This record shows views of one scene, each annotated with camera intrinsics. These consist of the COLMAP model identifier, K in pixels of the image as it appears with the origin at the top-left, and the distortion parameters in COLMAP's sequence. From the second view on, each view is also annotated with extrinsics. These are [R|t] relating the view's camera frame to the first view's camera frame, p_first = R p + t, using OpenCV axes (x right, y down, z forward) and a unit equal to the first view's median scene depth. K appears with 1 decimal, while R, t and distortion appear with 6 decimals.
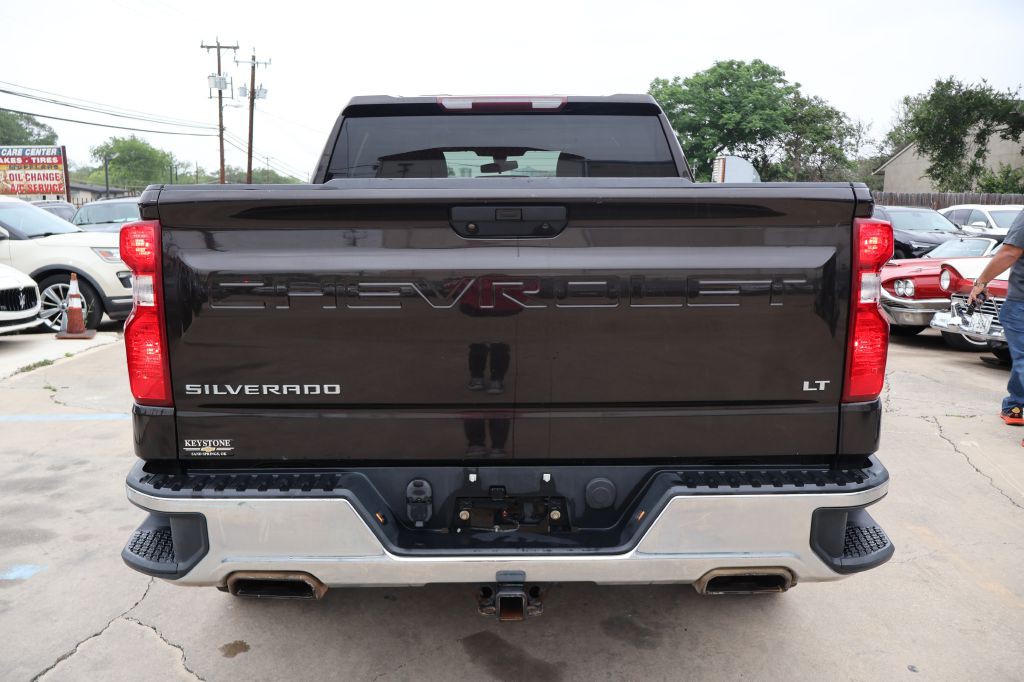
lens RADIAL K [[877.7, 0, 509.3], [0, 877.7, 343.6], [0, 0, 1]] dist [-0.006626, 0.000017]
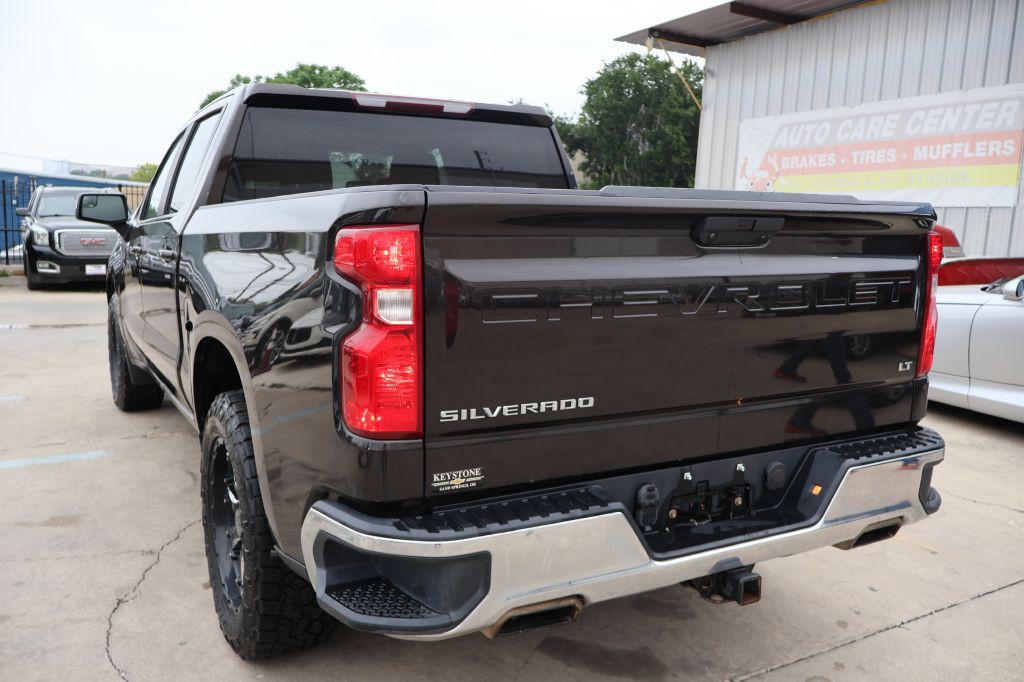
lens RADIAL K [[878.8, 0, 525.2], [0, 878.8, 344.2], [0, 0, 1]] dist [-0.007946, -0.002020]
pose [[0.869799, -0.052467, 0.490609, -0.190598], [0.053820, 0.998486, 0.011363, -0.006881], [-0.490463, 0.016521, 0.871306, 0.048836]]
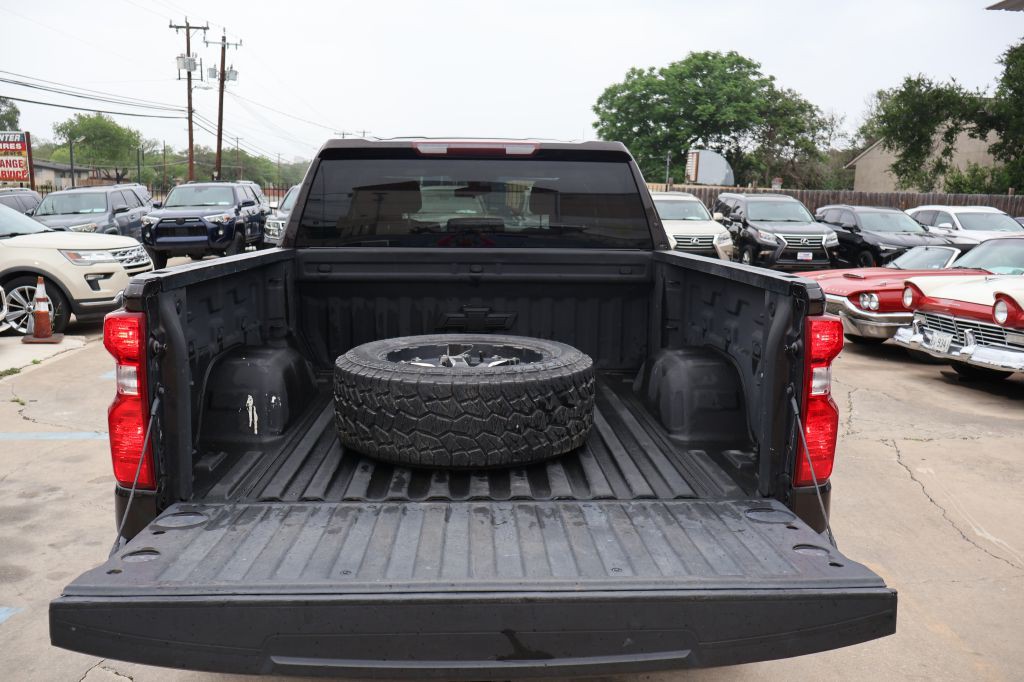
lens RADIAL K [[883.4, 0, 514.3], [0, 883.4, 336.6], [0, 0, 1]] dist [-0.003840, -0.002576]
pose [[0.999290, 0.008974, 0.036592, 0.000068], [-0.009423, 0.999882, 0.012126, -0.033353], [-0.036479, -0.012463, 0.999257, -0.014524]]
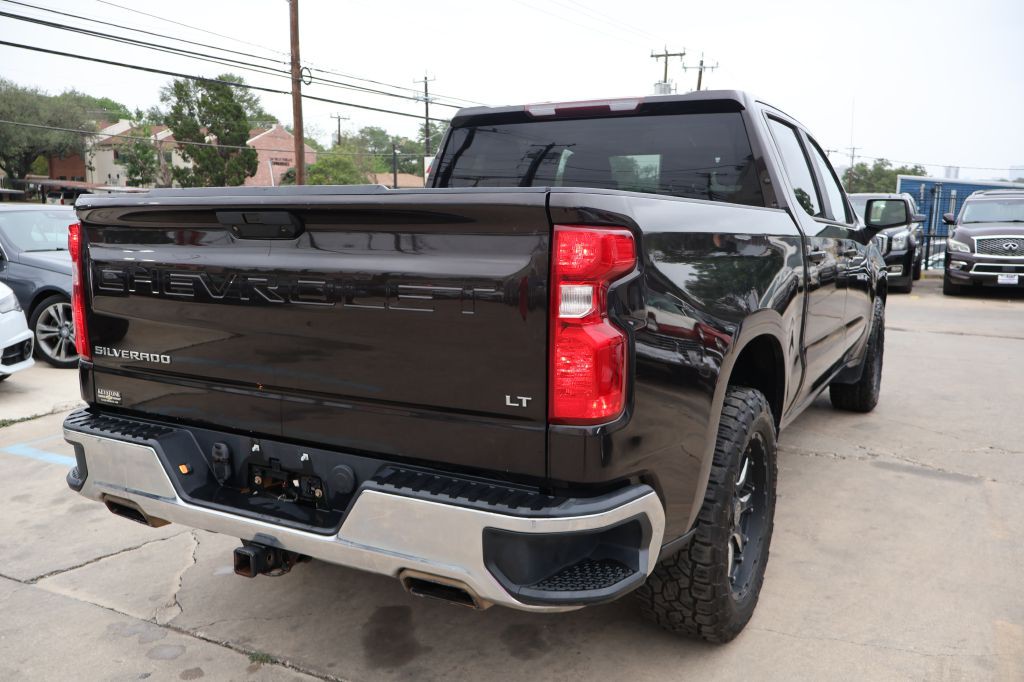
lens RADIAL K [[877.7, 0, 509.3], [0, 877.7, 343.6], [0, 0, 1]] dist [-0.006626, 0.000017]
pose [[0.864268, 0.080060, -0.496620, 0.214054], [-0.081055, 0.996517, 0.019589, -0.008515], [0.496459, 0.023323, 0.867747, 0.044910]]
